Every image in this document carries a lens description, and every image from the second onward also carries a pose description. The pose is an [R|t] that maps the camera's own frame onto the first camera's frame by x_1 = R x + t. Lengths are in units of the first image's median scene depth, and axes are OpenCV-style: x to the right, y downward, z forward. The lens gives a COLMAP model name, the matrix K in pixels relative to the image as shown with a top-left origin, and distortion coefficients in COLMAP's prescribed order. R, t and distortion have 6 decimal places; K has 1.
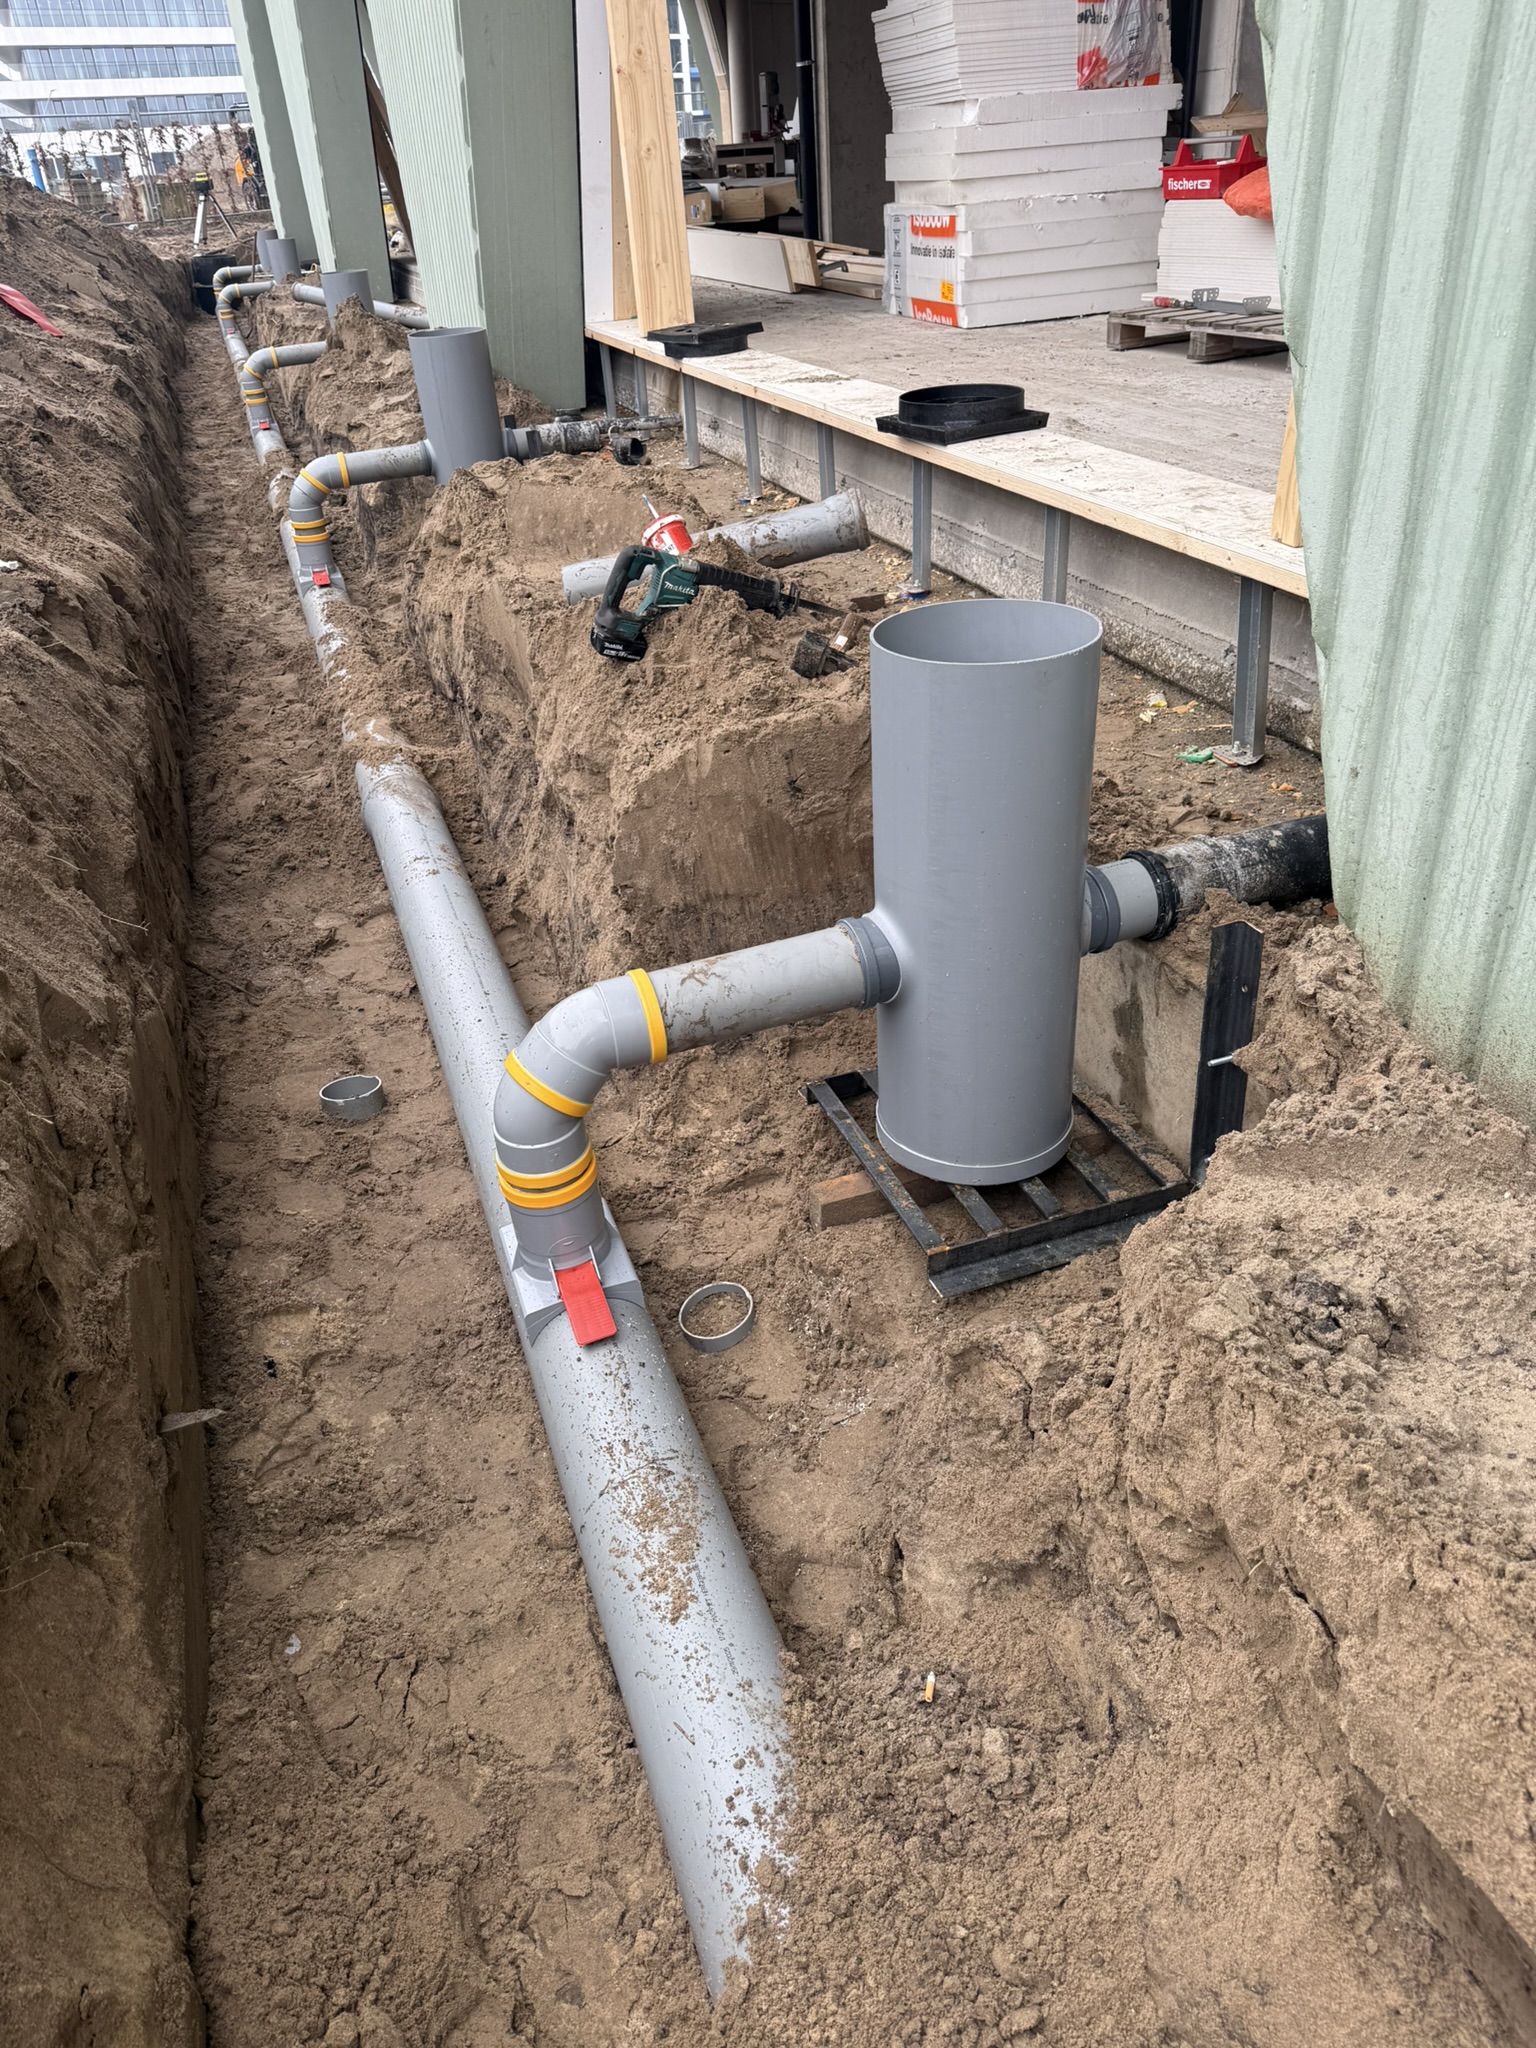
lens RADIAL K [[1420.5, 0, 768.0], [0, 1420.5, 1024.0], [0, 0, 1]] dist [-0.039877, 0.005341]
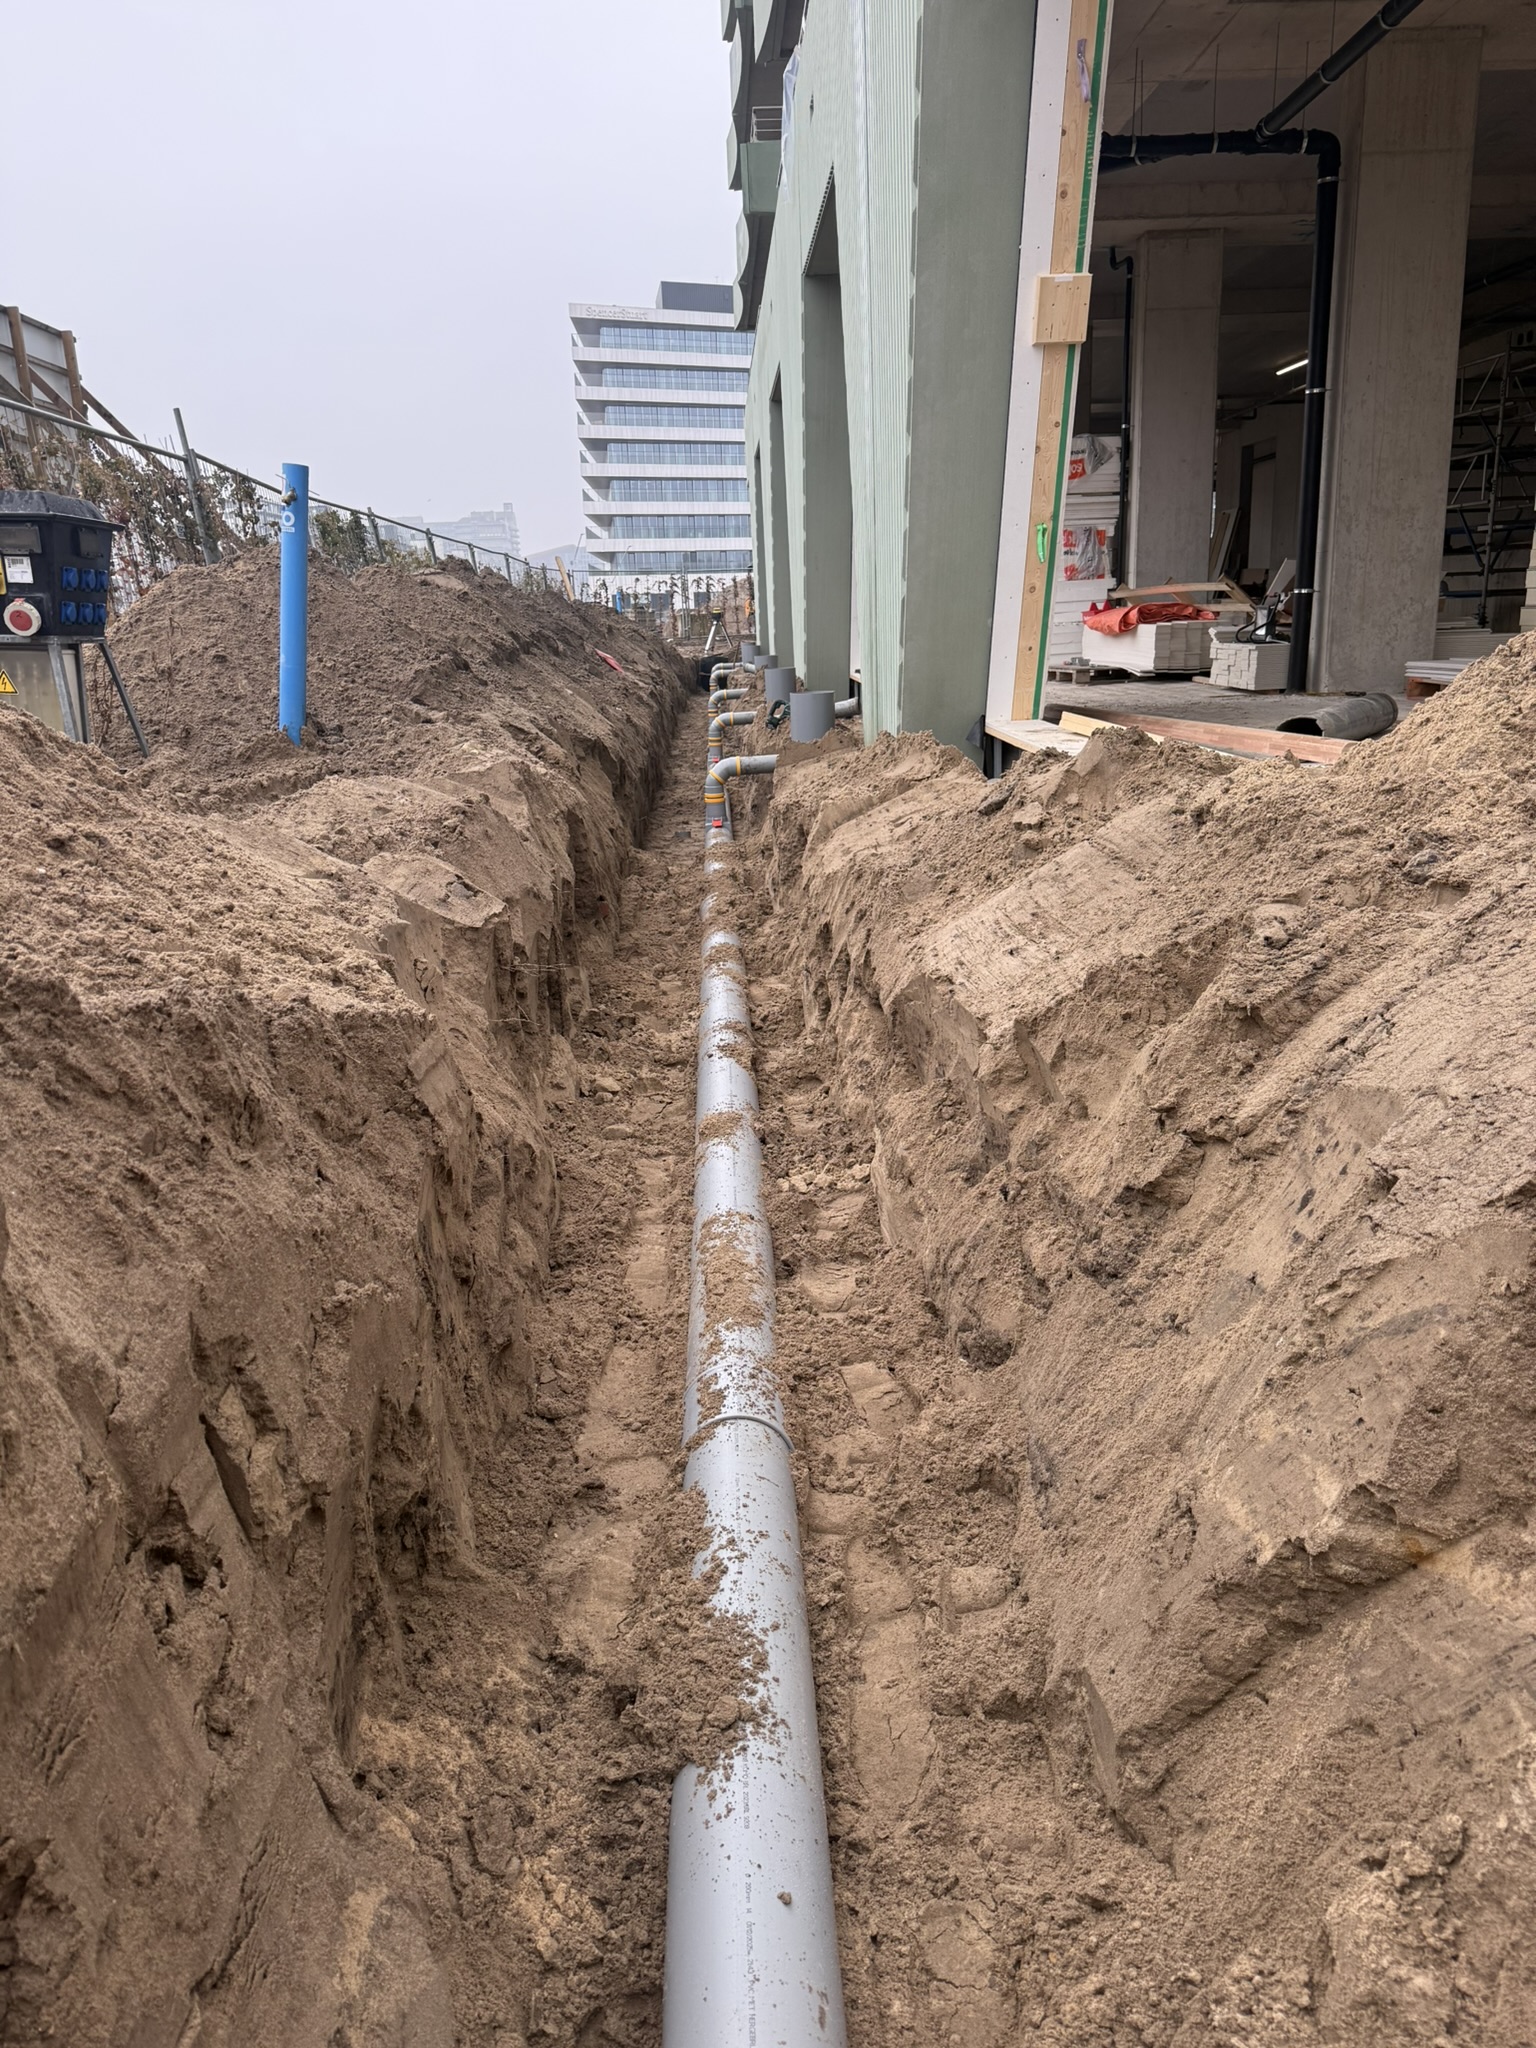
lens RADIAL K [[1430.9, 0, 768.0], [0, 1430.9, 1024.0], [0, 0, 1]] dist [0.088546, -0.123267]
pose [[0.951711, 0.099506, -0.290422, 0.131136], [-0.173572, 0.954704, -0.241688, 0.172695], [0.253217, 0.280426, 0.925874, -0.282725]]
